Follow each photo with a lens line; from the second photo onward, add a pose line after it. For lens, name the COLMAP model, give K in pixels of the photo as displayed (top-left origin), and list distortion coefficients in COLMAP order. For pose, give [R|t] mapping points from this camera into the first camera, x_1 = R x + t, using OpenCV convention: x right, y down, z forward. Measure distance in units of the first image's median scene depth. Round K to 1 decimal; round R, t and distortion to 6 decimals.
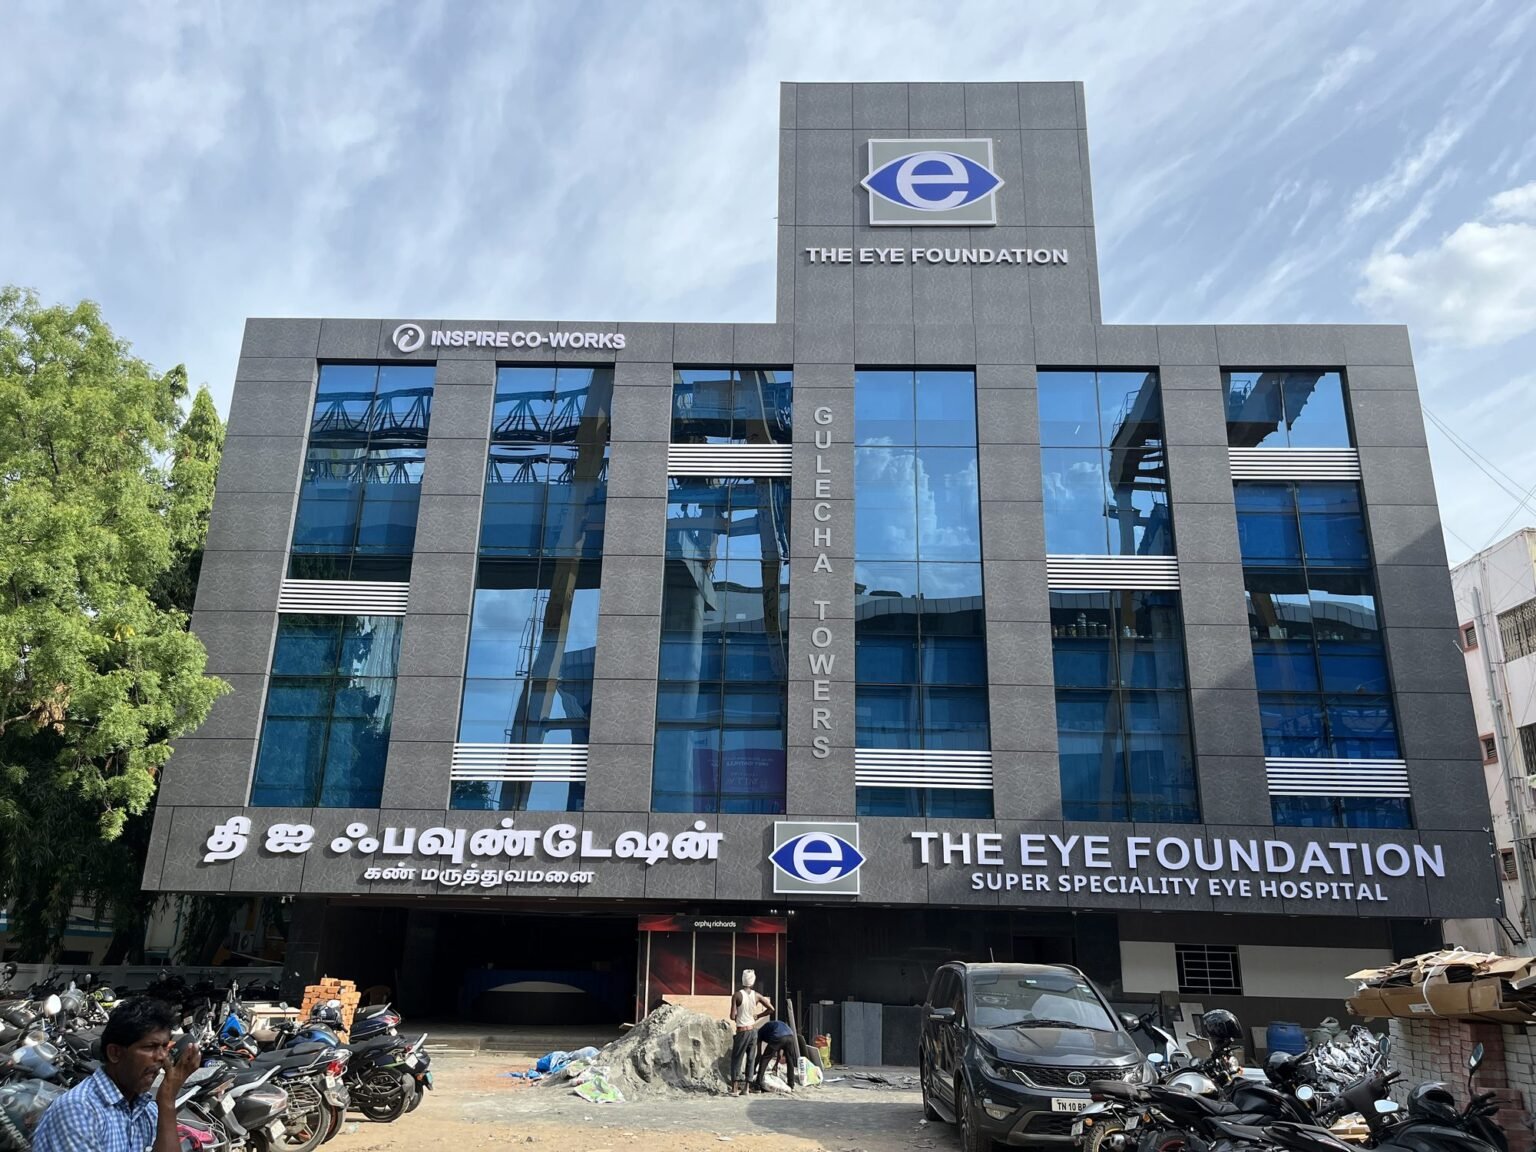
lens RADIAL K [[1165.6, 0, 768.4], [0, 1165.6, 567.1], [0, 0, 1]] dist [0.060042, -0.068091]
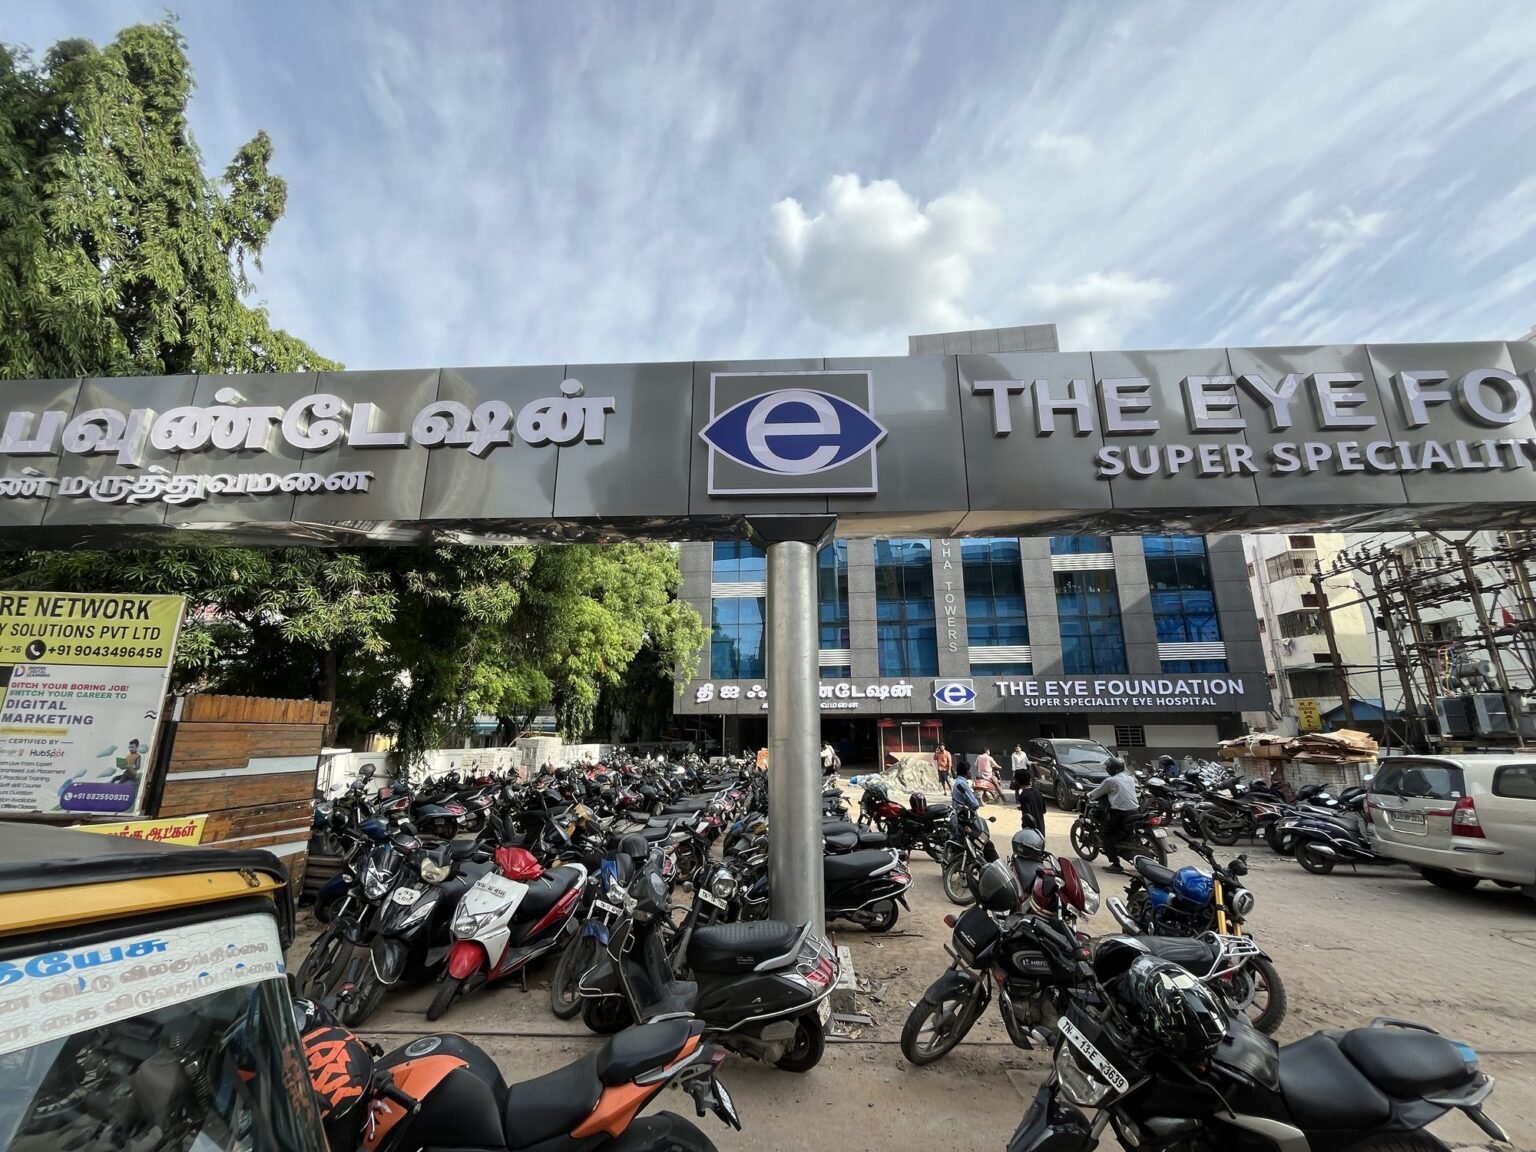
lens RADIAL K [[626.6, 0, 768.0], [0, 626.6, 576.9], [0, 0, 1]] dist [0.000000, 0.000376]
pose [[0.992222, -0.050568, -0.113746, -0.170700], [0.059660, 0.995167, 0.077994, -0.101541], [0.109252, -0.084174, 0.990444, -0.249524]]
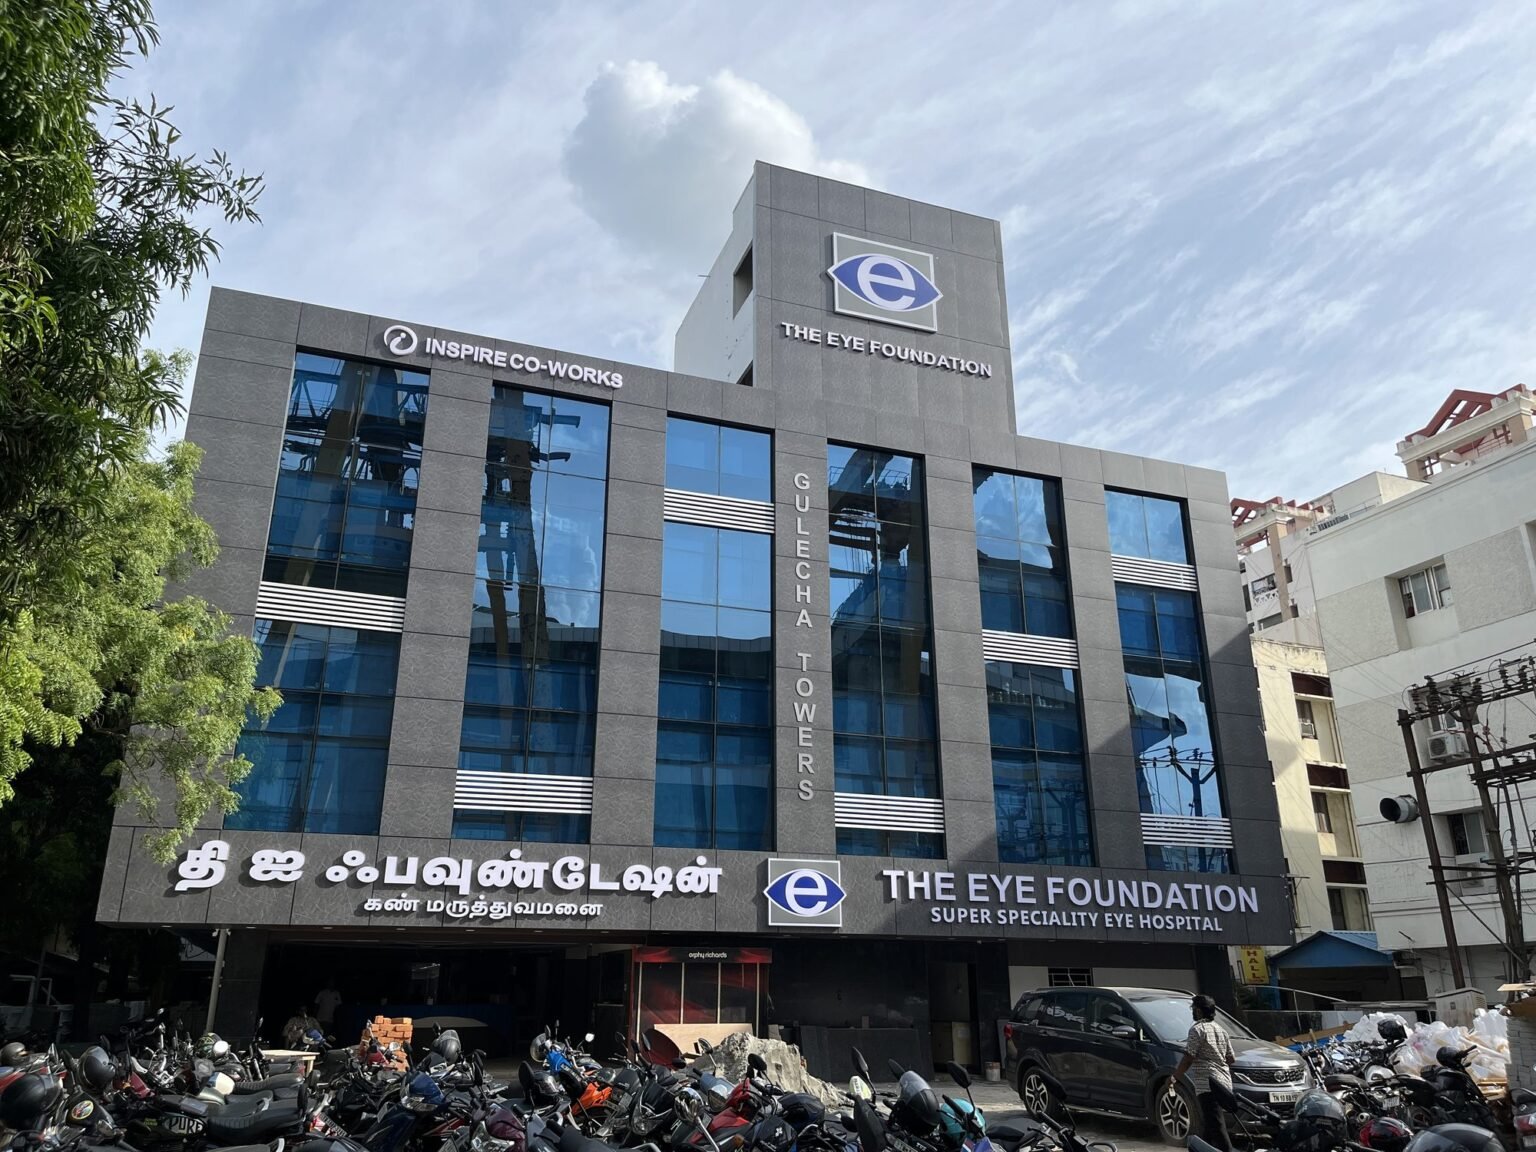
lens RADIAL K [[1165.6, 0, 763.6], [0, 1165.6, 570.2], [0, 0, 1]] dist [0.060042, -0.068091]
pose [[0.927269, 0.108283, 0.358394, -0.410144], [-0.101954, 0.994117, -0.036572, -0.004901], [-0.360246, -0.002628, 0.932854, 0.002680]]
